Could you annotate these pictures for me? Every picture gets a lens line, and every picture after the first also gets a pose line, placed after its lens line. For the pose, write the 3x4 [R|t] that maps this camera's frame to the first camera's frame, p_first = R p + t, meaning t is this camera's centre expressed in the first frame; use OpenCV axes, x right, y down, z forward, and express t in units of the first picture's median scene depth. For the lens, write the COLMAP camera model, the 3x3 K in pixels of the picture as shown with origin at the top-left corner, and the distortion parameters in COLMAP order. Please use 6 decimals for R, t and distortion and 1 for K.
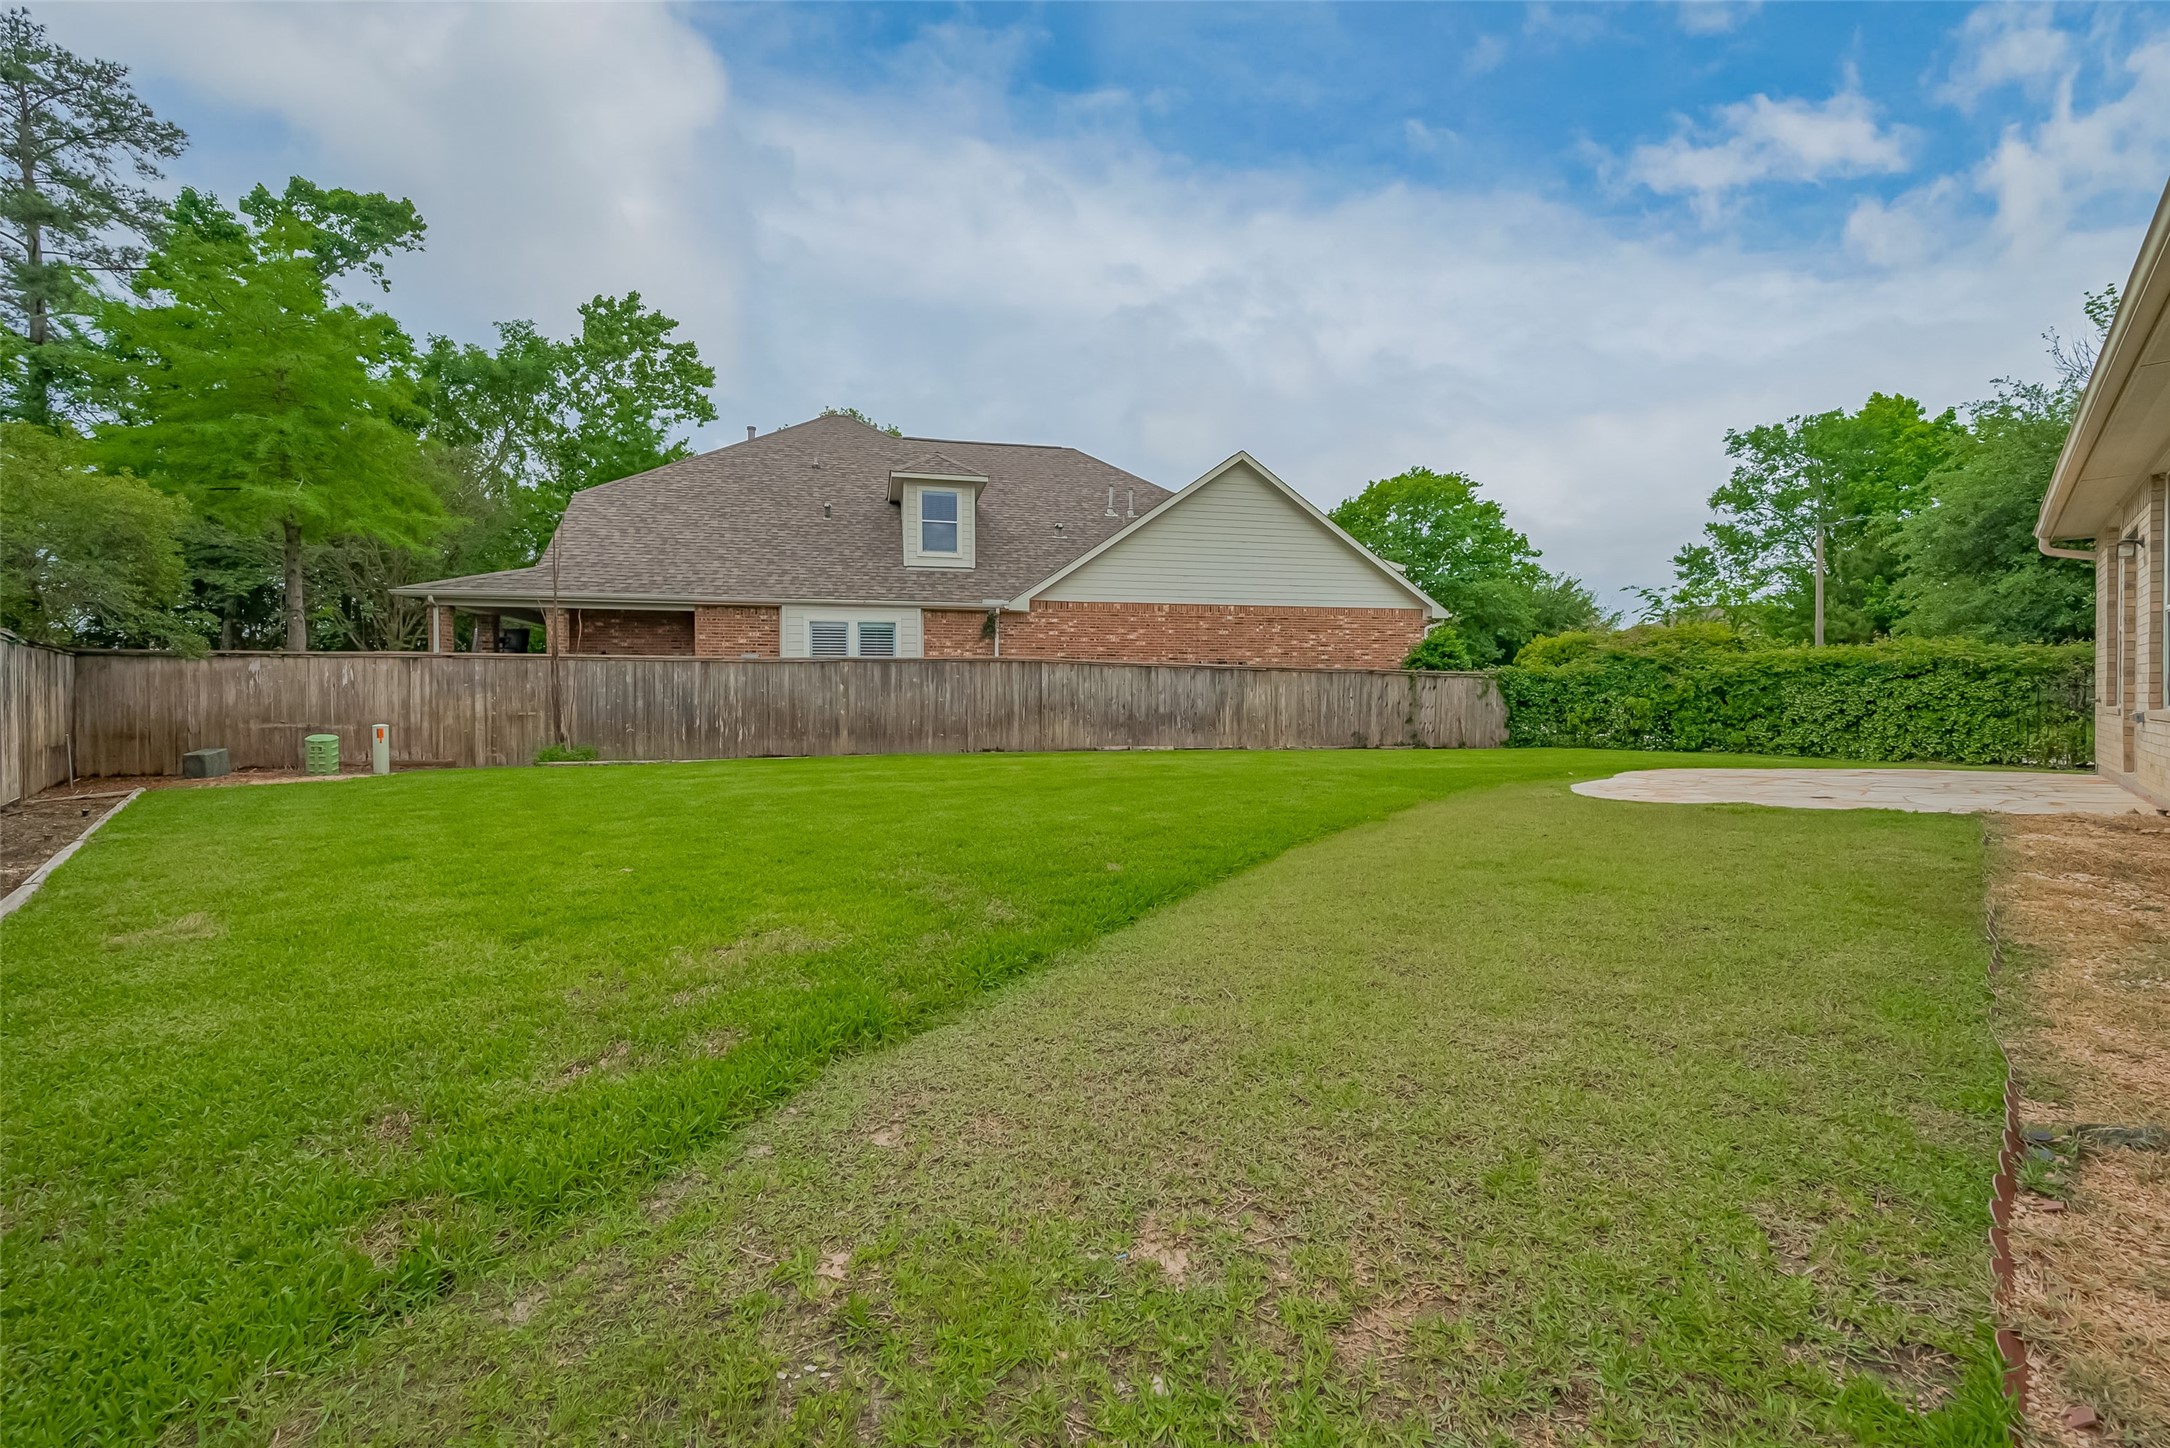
lens RADIAL K [[880.3, 0, 1084.2], [0, 880.3, 707.4], [0, 0, 1]] dist [0.002844, 0.000142]
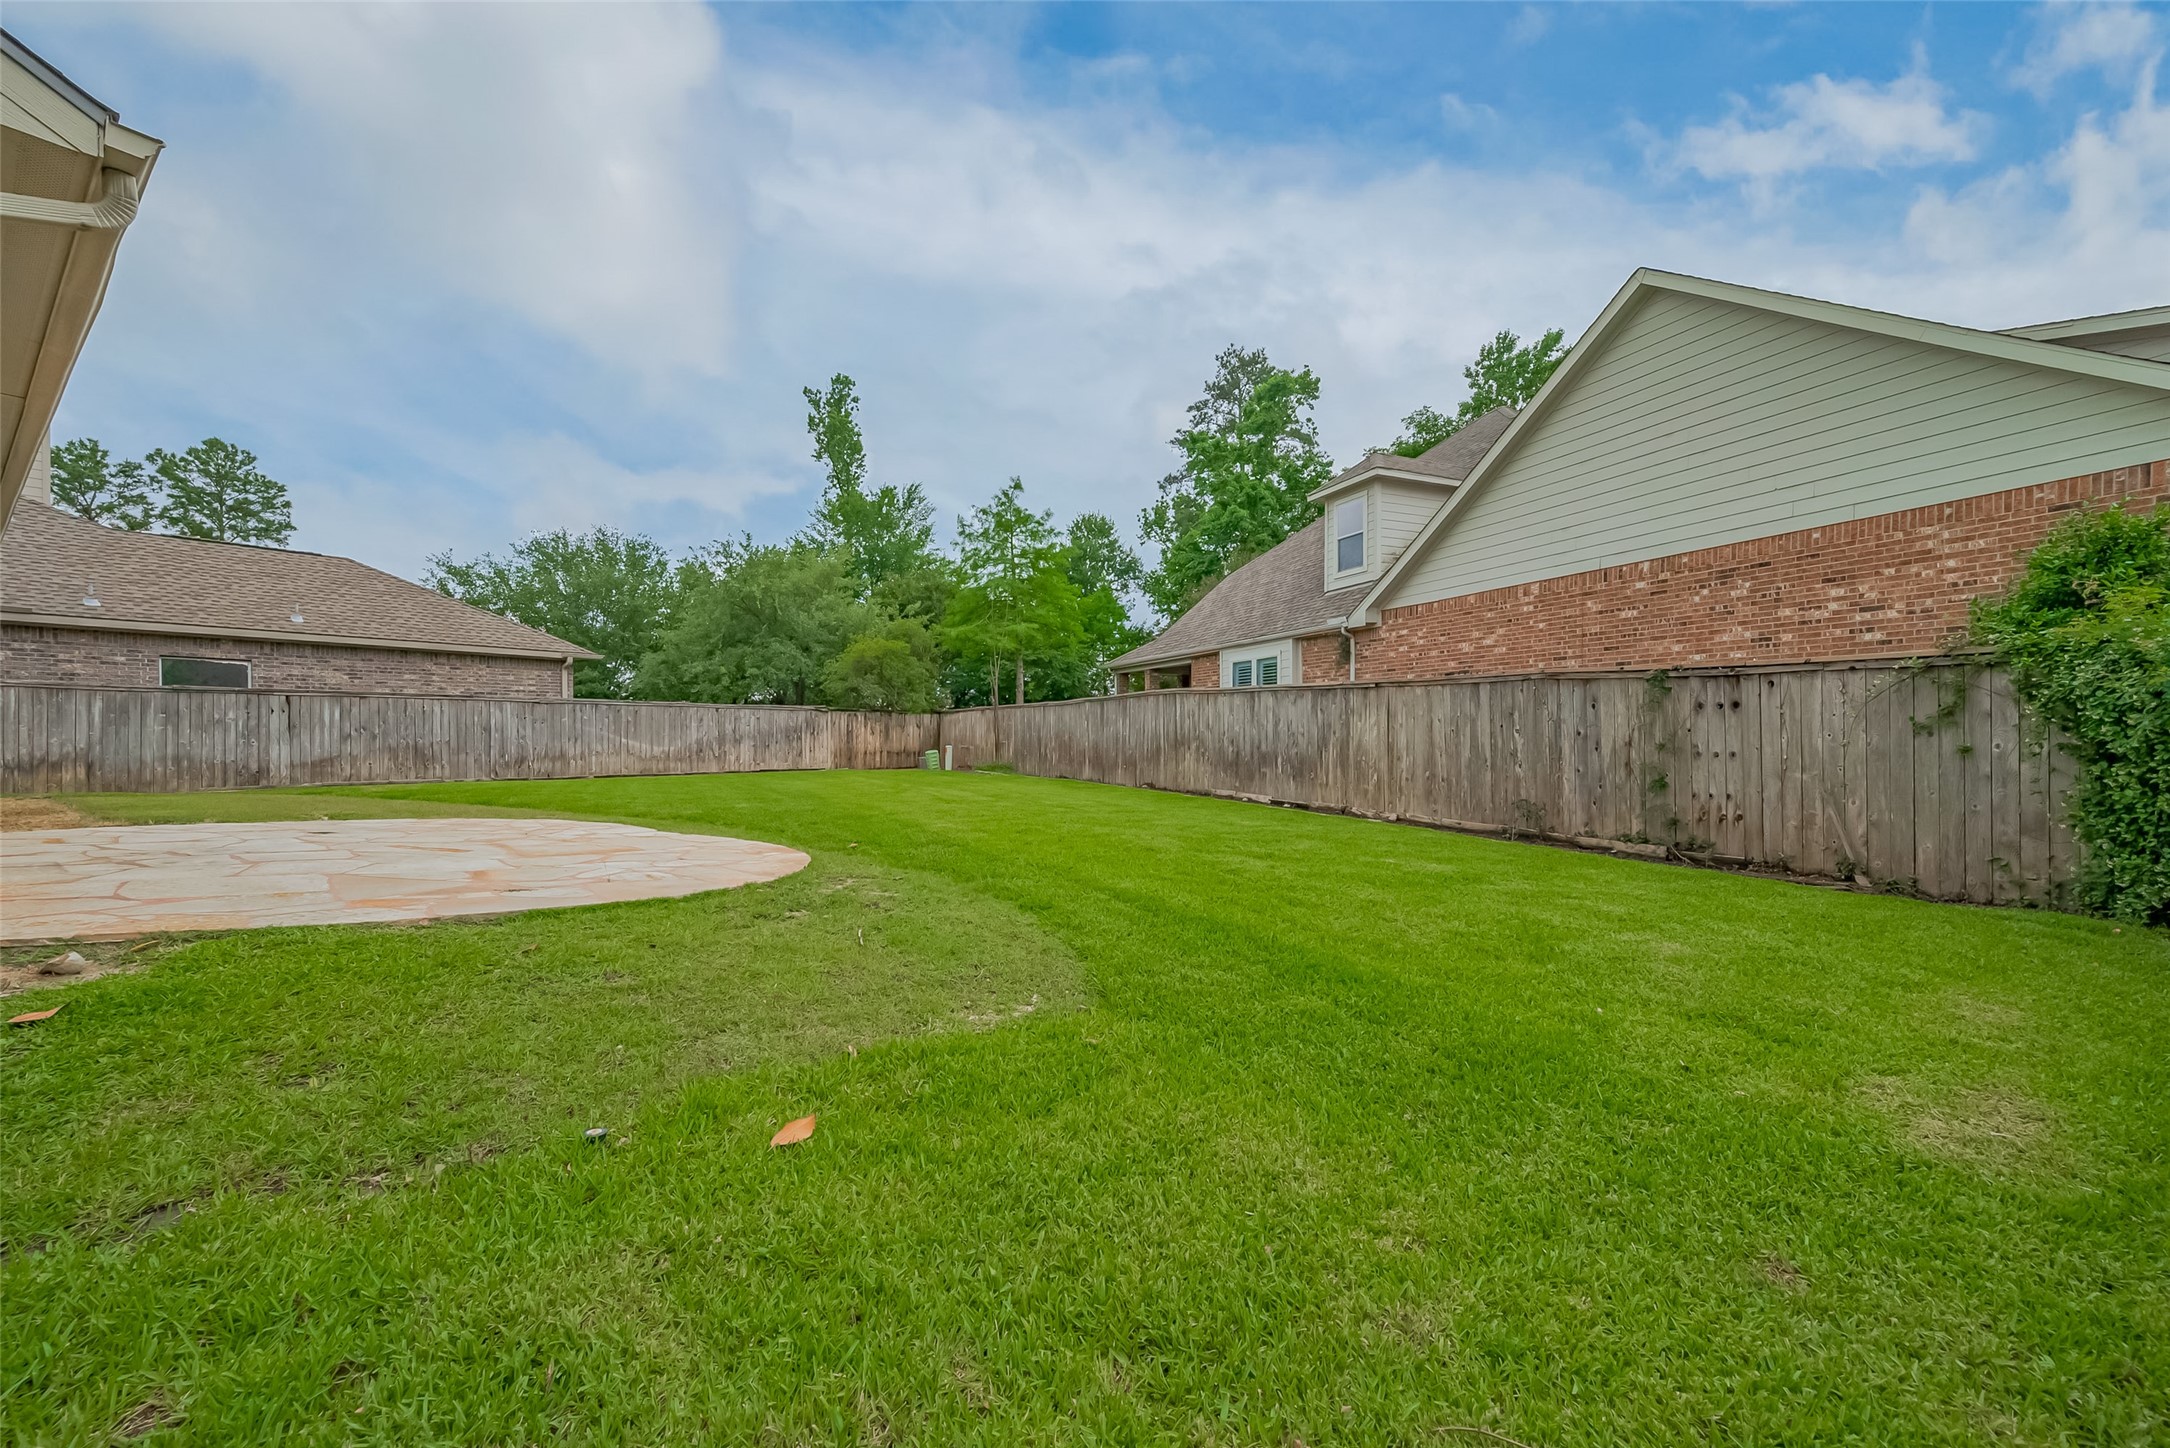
lens RADIAL K [[880.3, 0, 1082.6], [0, 880.3, 727.5], [0, 0, 1]] dist [0.002844, 0.000142]
pose [[0.149442, -0.007557, -0.988742, 0.710094], [-0.017385, 0.999796, -0.010269, -0.003559], [0.988618, 0.018724, 0.149280, 0.640816]]
